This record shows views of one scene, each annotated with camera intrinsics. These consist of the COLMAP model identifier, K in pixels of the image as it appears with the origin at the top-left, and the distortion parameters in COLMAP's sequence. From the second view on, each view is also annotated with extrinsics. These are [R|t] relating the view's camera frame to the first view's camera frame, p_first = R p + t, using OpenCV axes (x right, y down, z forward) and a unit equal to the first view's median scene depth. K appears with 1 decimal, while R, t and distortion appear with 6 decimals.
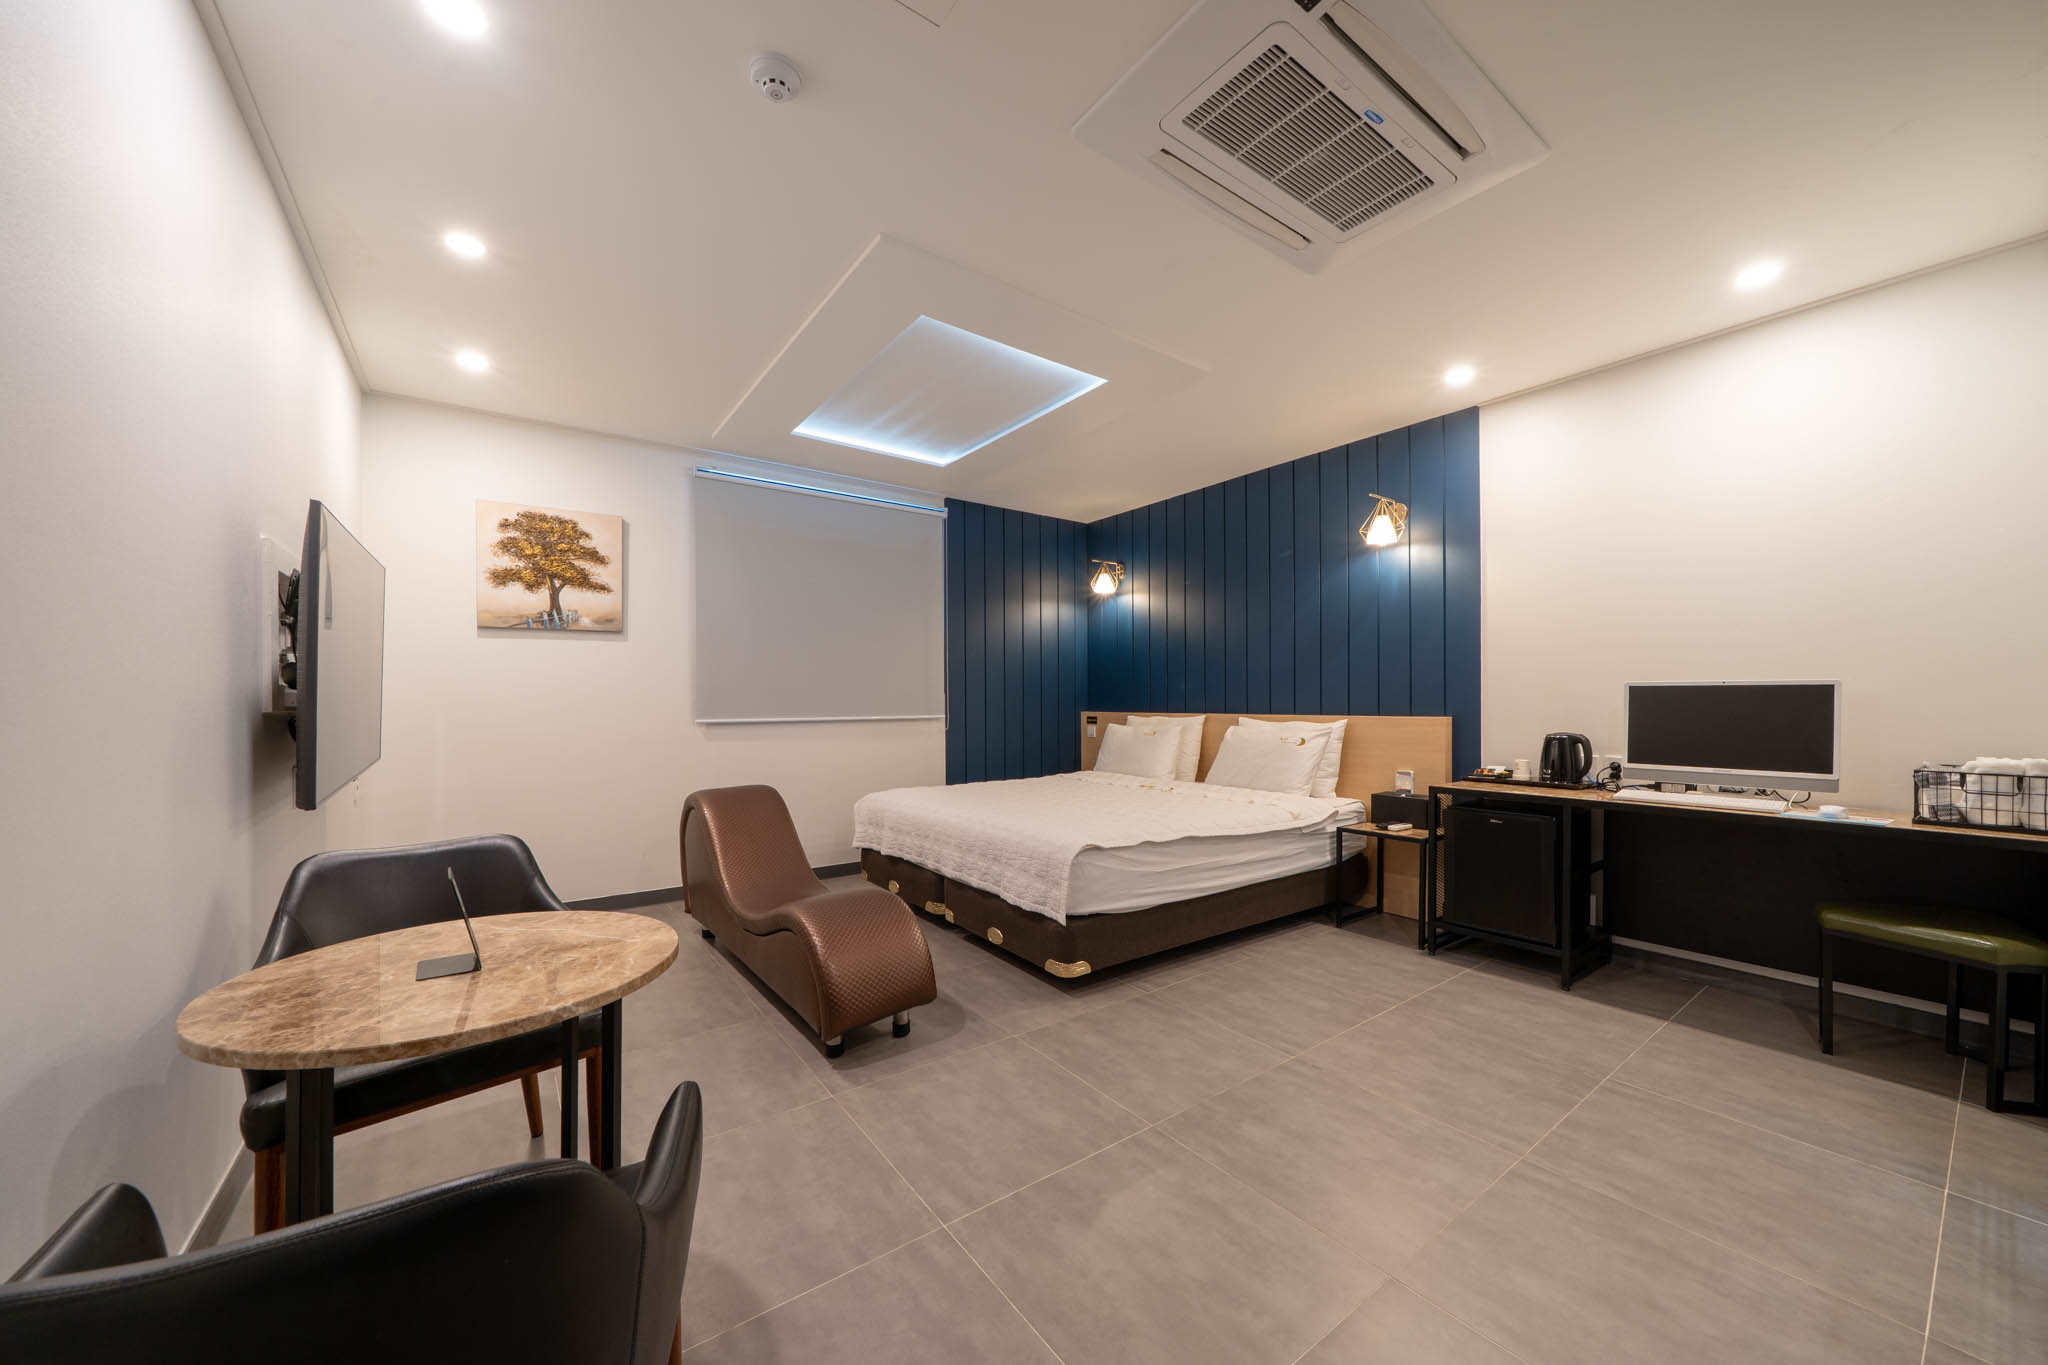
lens RADIAL K [[714.0, 0, 1025.2], [0, 714.0, 695.0], [0, 0, 1]] dist [-0.001767, 0.000013]
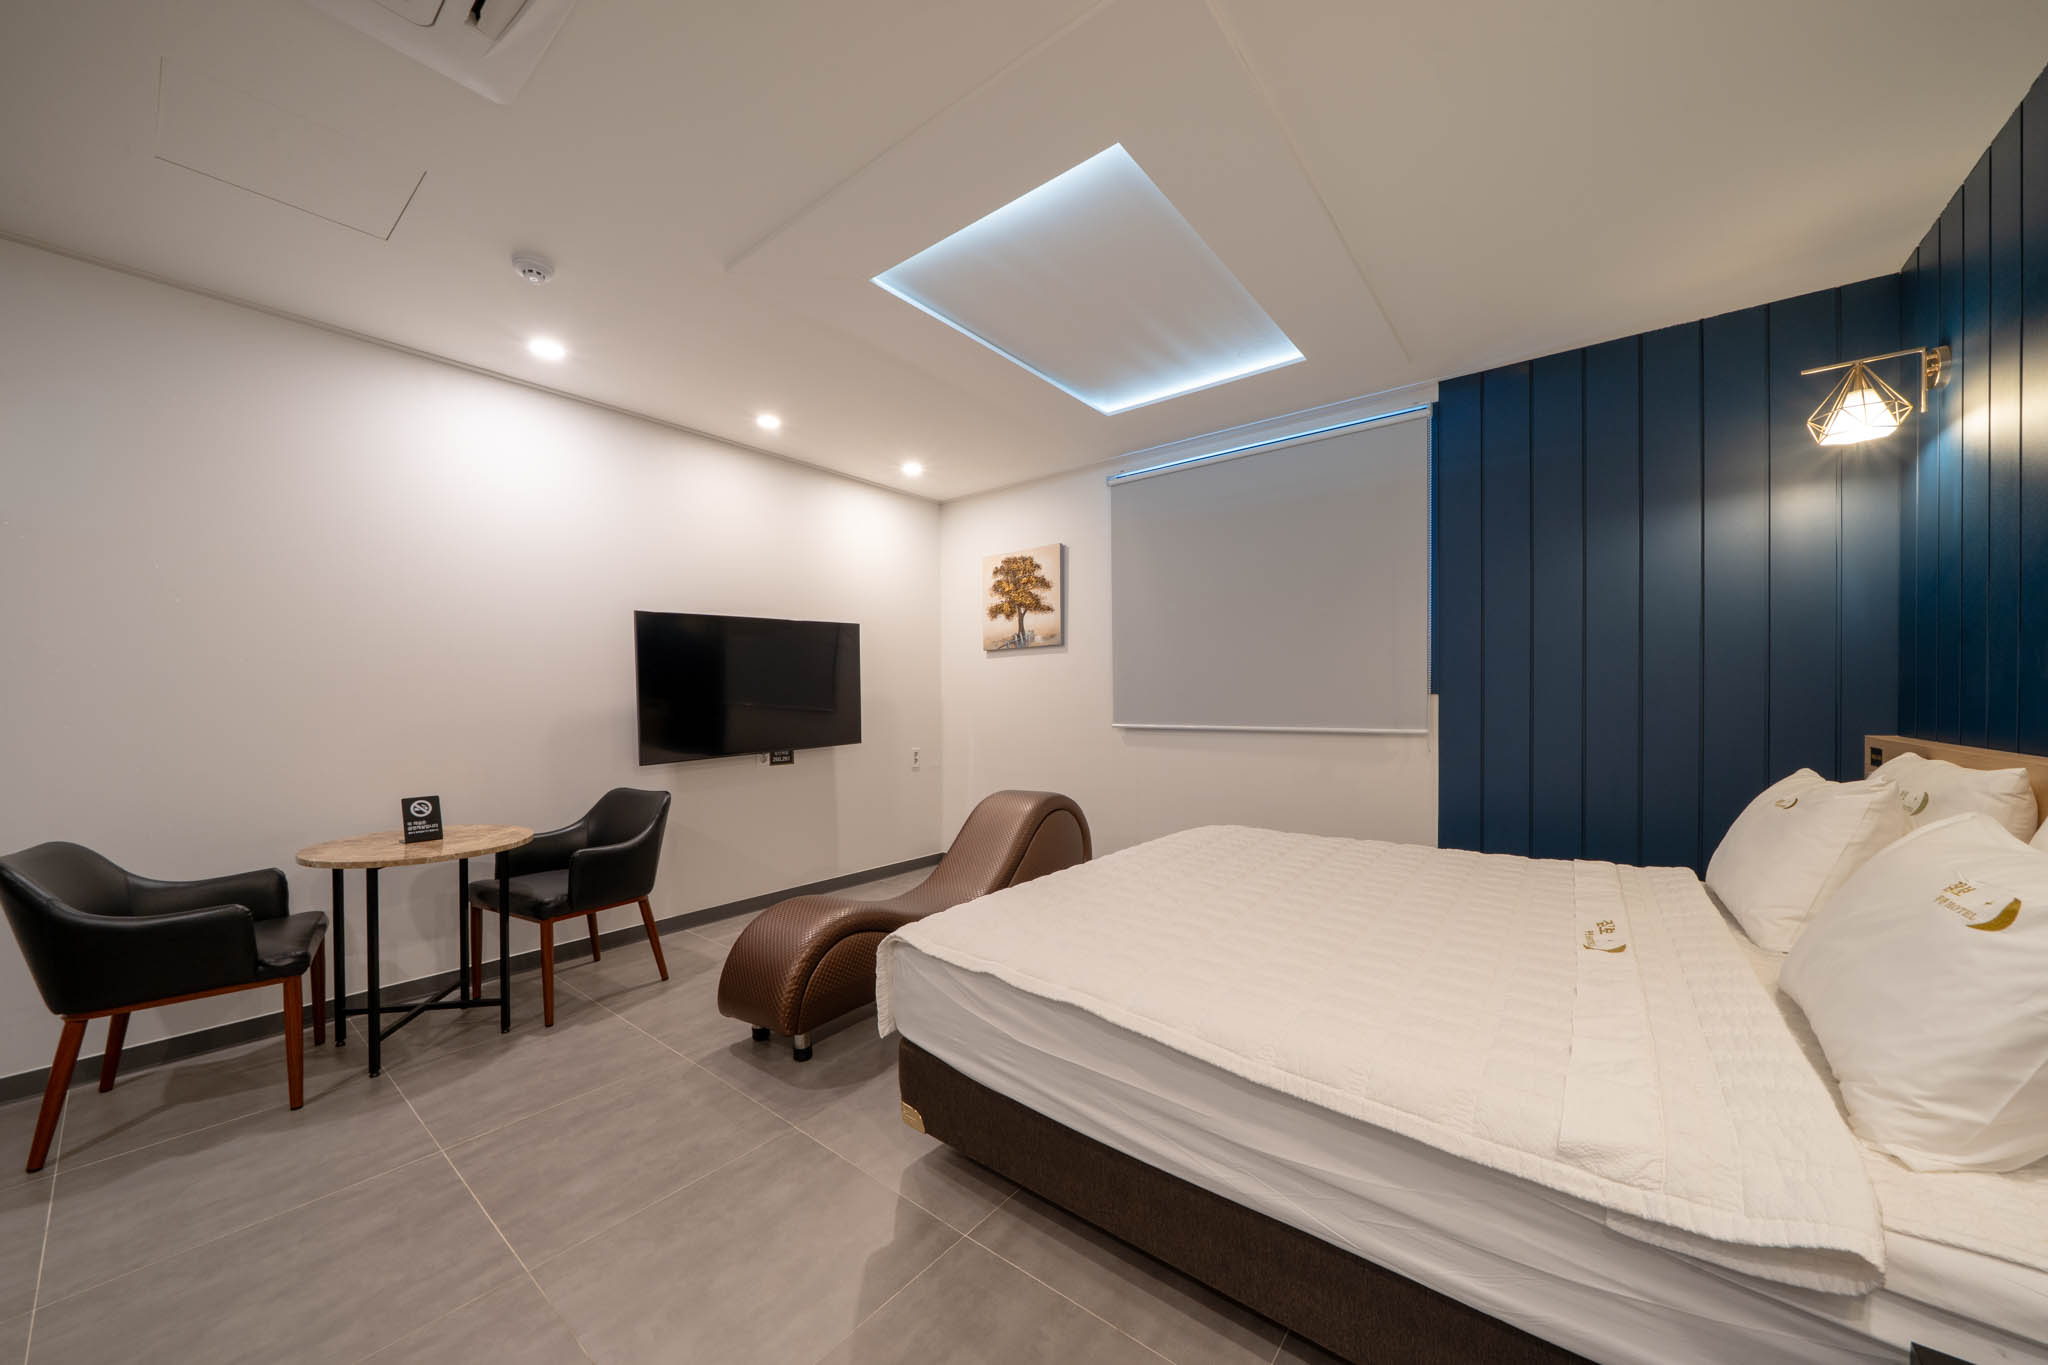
lens RADIAL K [[714.0, 0, 1030.0], [0, 714.0, 693.3], [0, 0, 1]] dist [-0.001767, 0.000013]
pose [[0.268583, -0.006797, -0.963233, 0.543221], [0.008653, 0.999952, -0.004643, -0.006093], [0.963218, -0.007088, 0.268629, 0.675625]]
